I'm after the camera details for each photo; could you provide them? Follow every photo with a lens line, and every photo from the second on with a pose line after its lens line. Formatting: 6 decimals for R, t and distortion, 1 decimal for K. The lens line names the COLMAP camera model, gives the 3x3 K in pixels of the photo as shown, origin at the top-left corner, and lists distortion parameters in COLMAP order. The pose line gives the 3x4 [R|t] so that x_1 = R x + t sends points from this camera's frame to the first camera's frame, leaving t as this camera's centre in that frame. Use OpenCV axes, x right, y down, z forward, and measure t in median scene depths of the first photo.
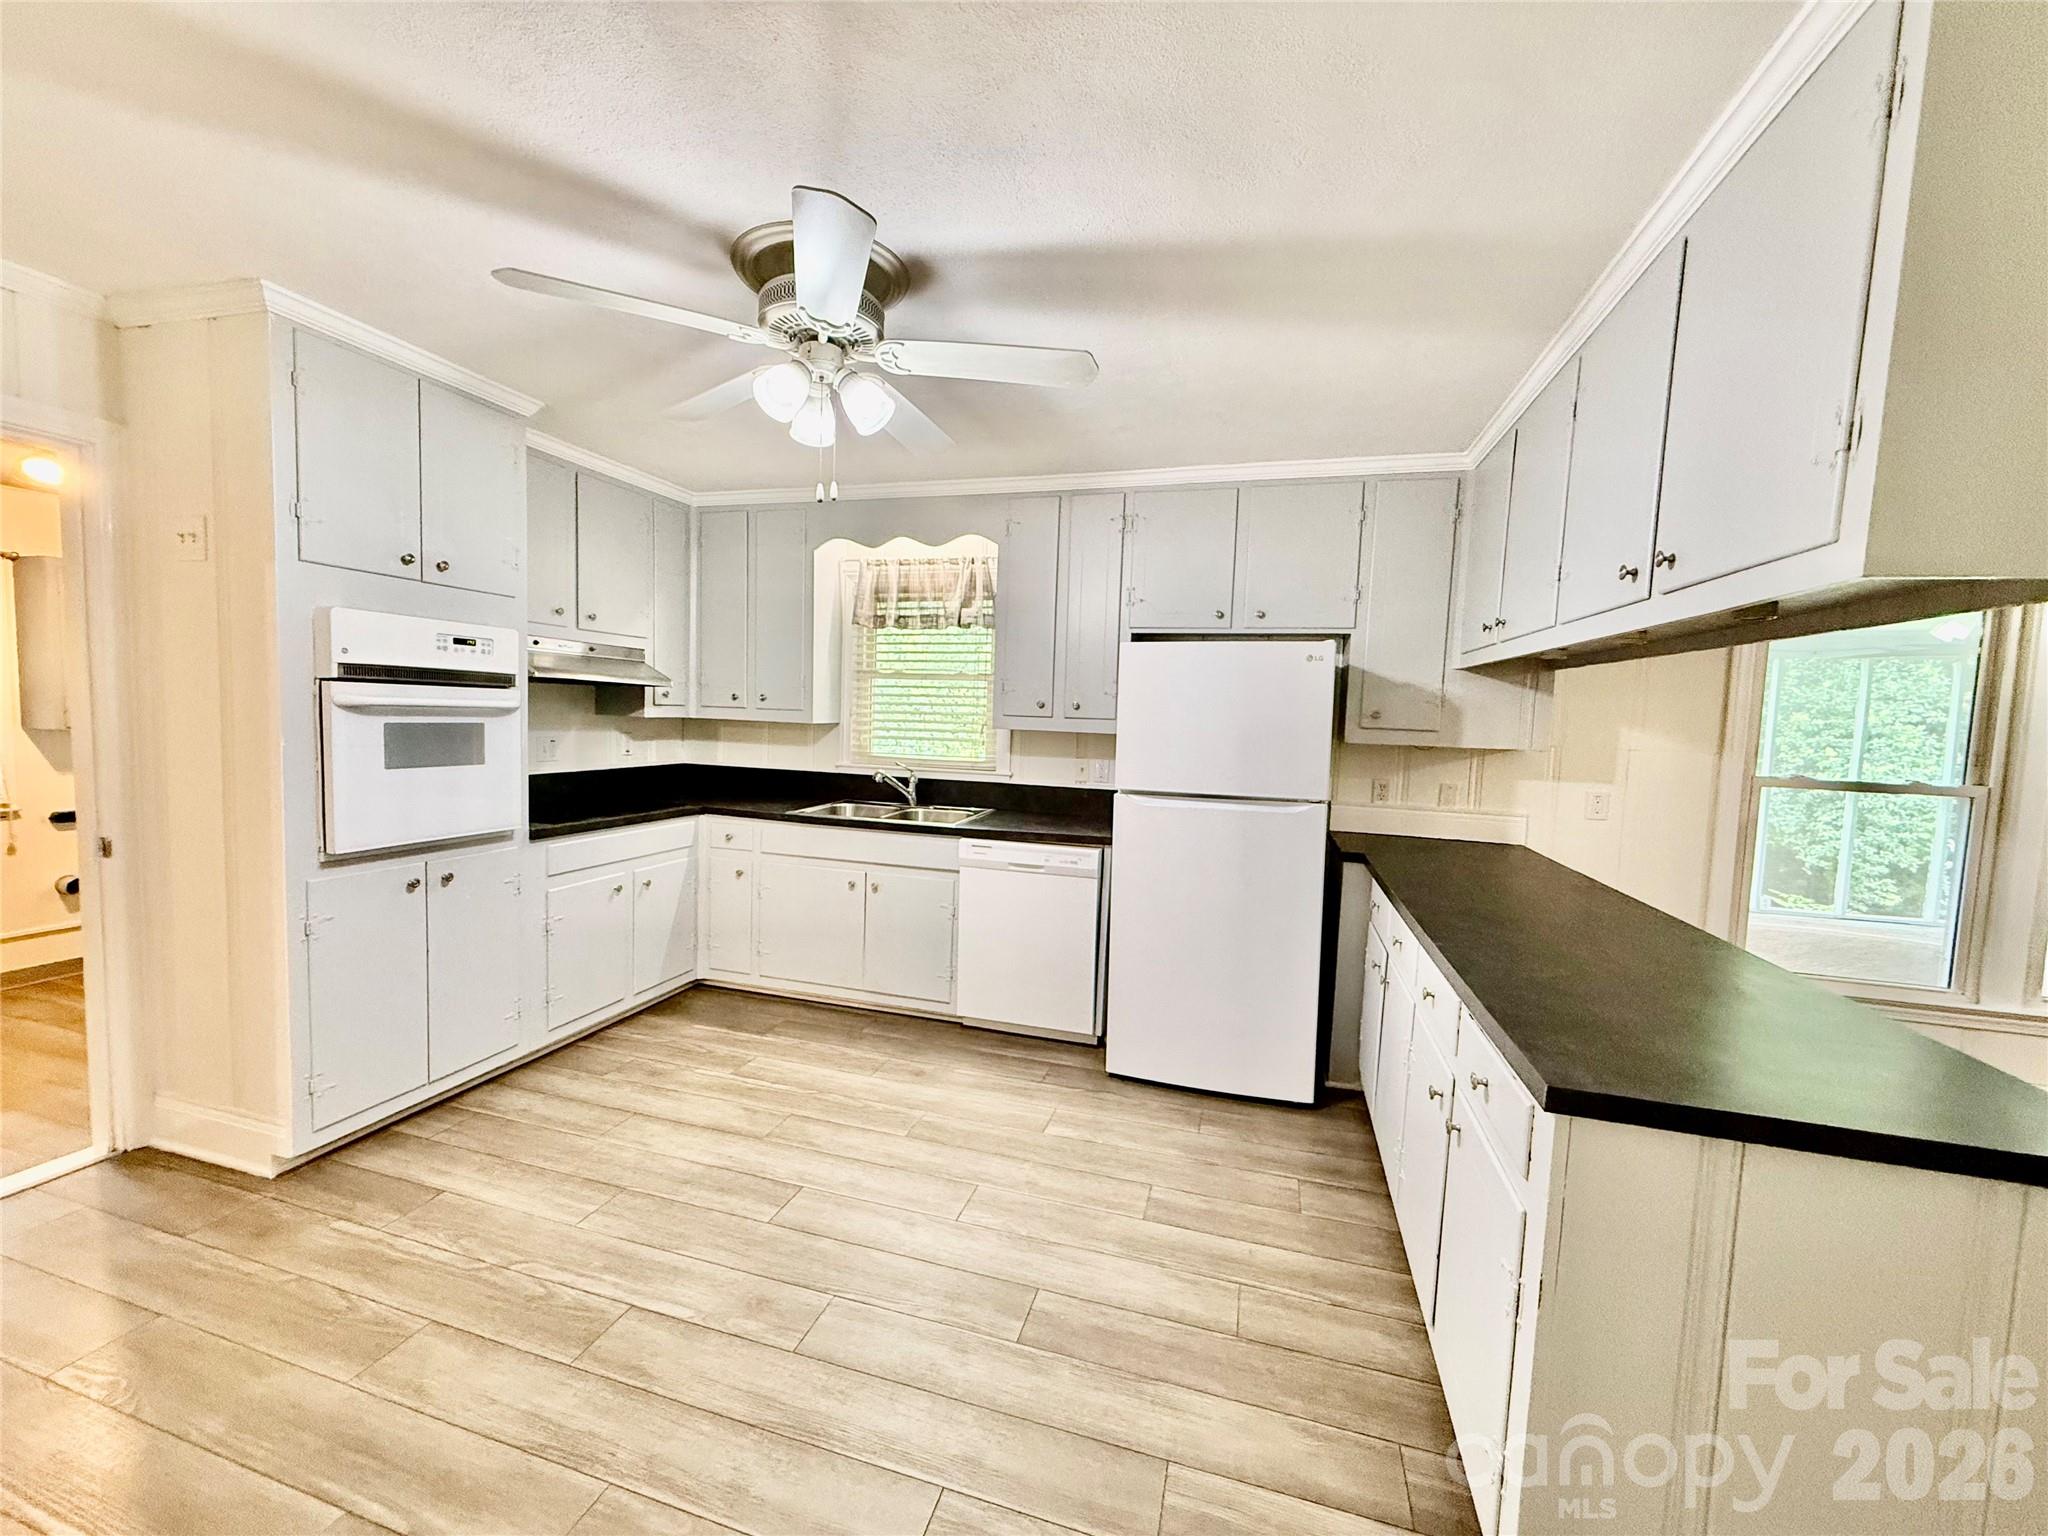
lens RADIAL K [[815.5, 0, 1019.5], [0, 815.5, 770.8], [0, 0, 1]] dist [0.002580, -0.000624]
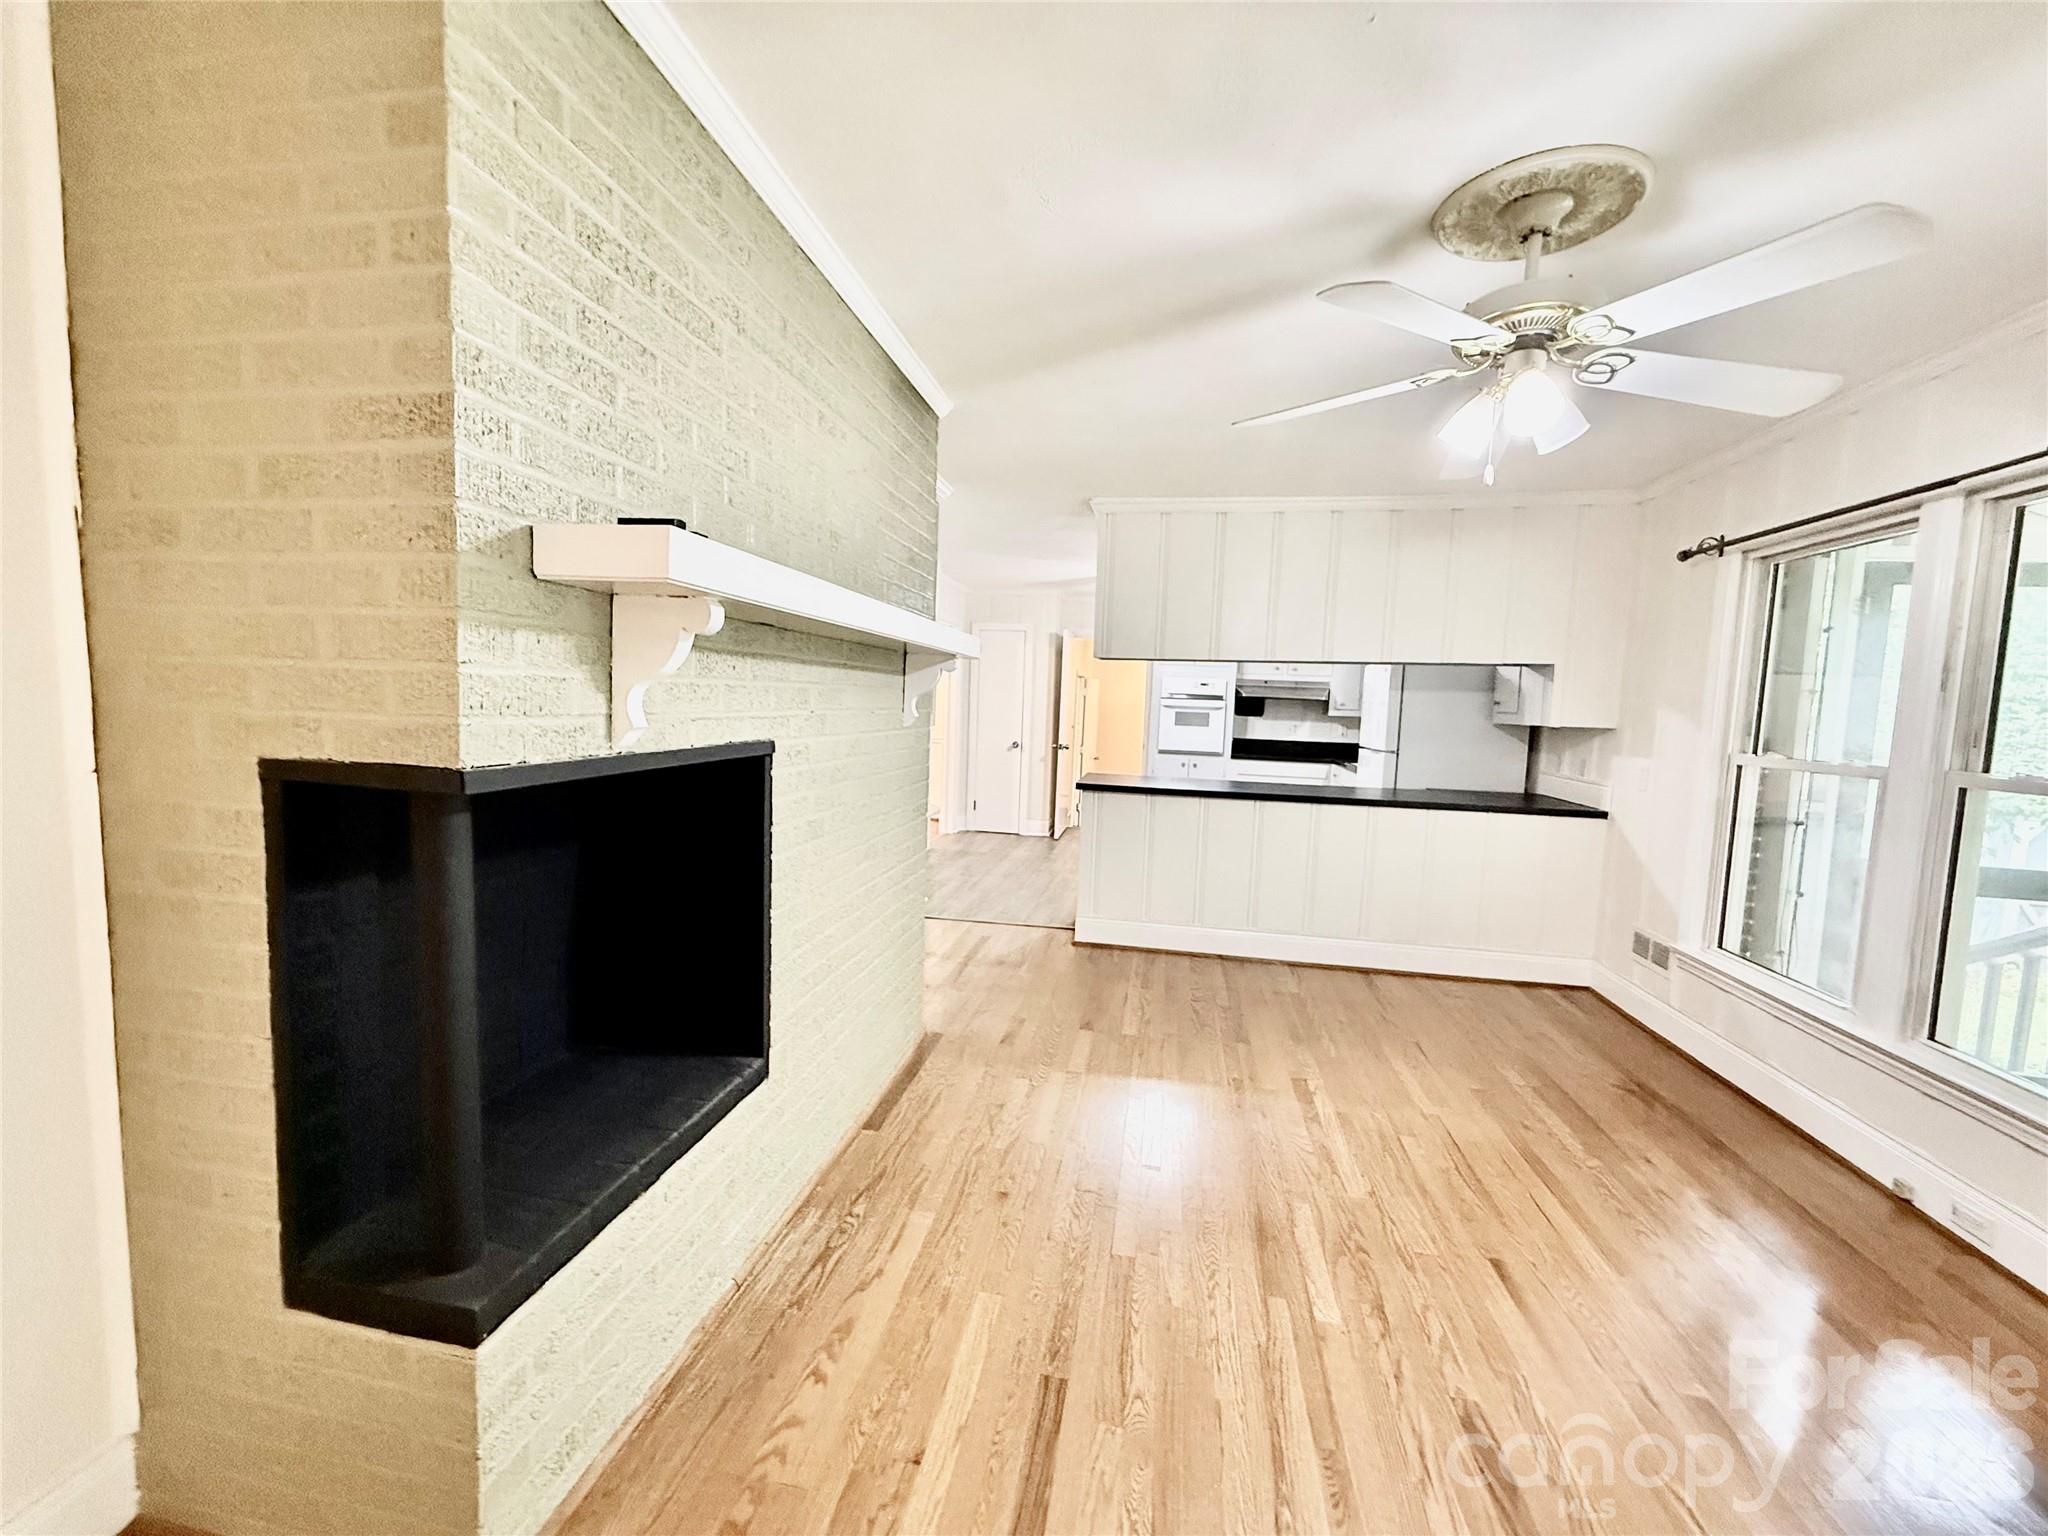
lens RADIAL K [[815.5, 0, 1019.5], [0, 815.5, 770.8], [0, 0, 1]] dist [0.002580, -0.000624]
pose [[0.109918, 0.055067, -0.992414, 1.813334], [-0.102321, 0.993786, 0.043810, 0.074355], [0.988660, 0.096729, 0.114869, 0.032832]]
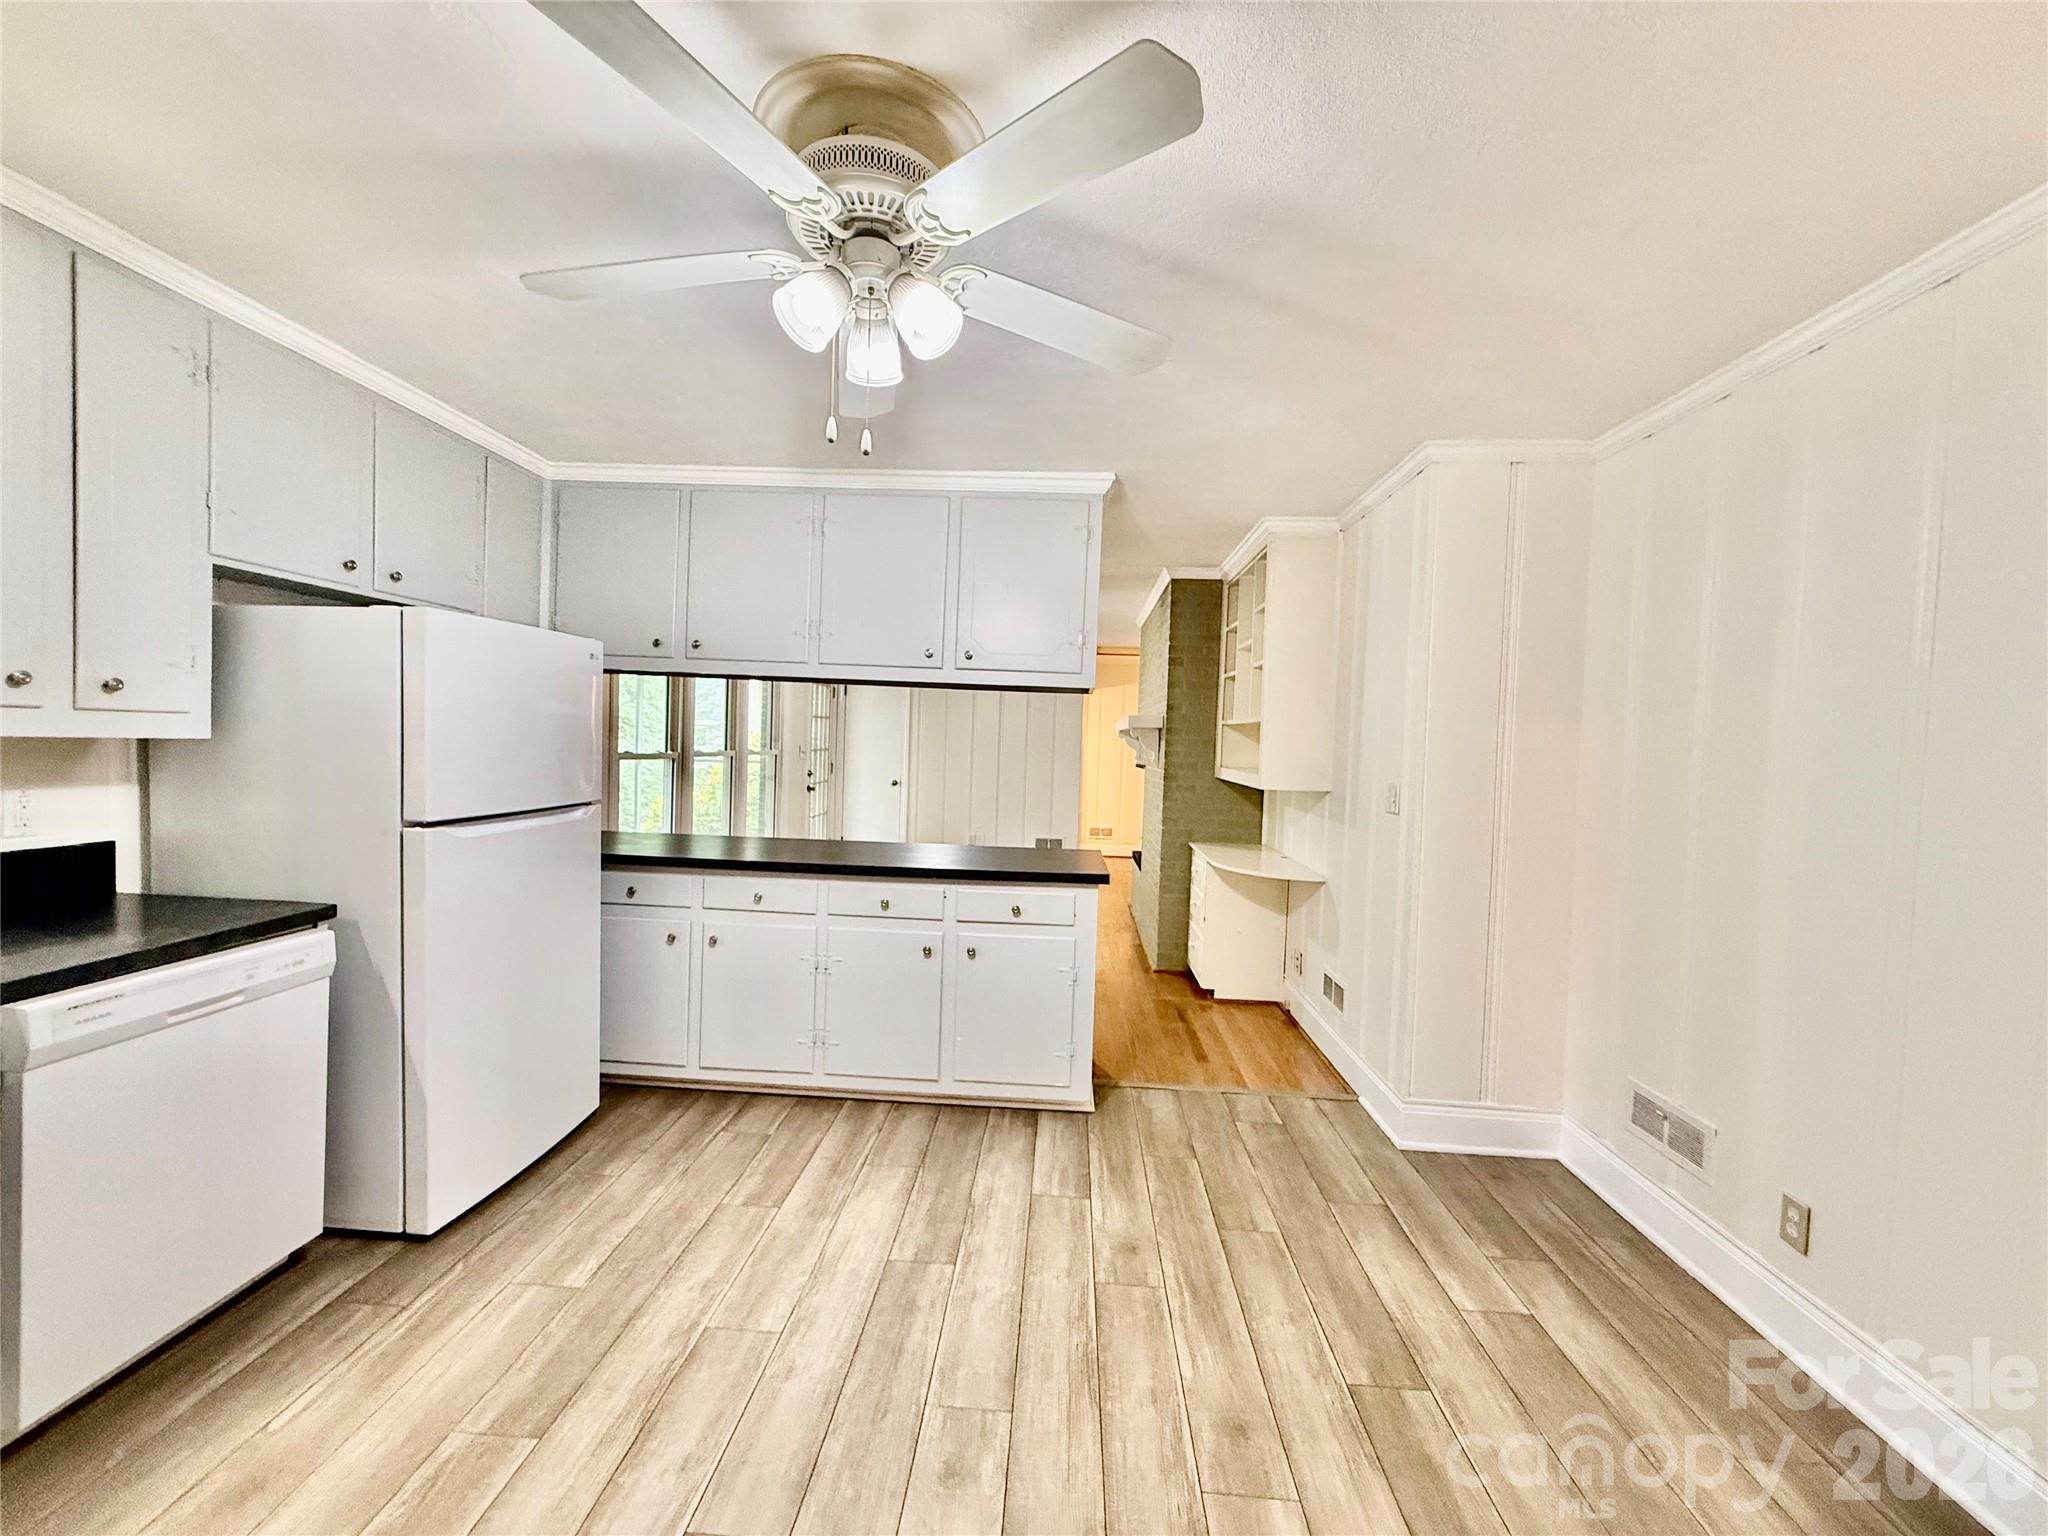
lens RADIAL K [[815.5, 0, 1019.5], [0, 815.5, 770.8], [0, 0, 1]] dist [0.002580, -0.000624]
pose [[-0.229402, -0.075527, 0.970397, -0.644342], [0.027312, 0.996093, 0.083983, -0.062664], [-0.972949, 0.045770, -0.226443, 0.659972]]
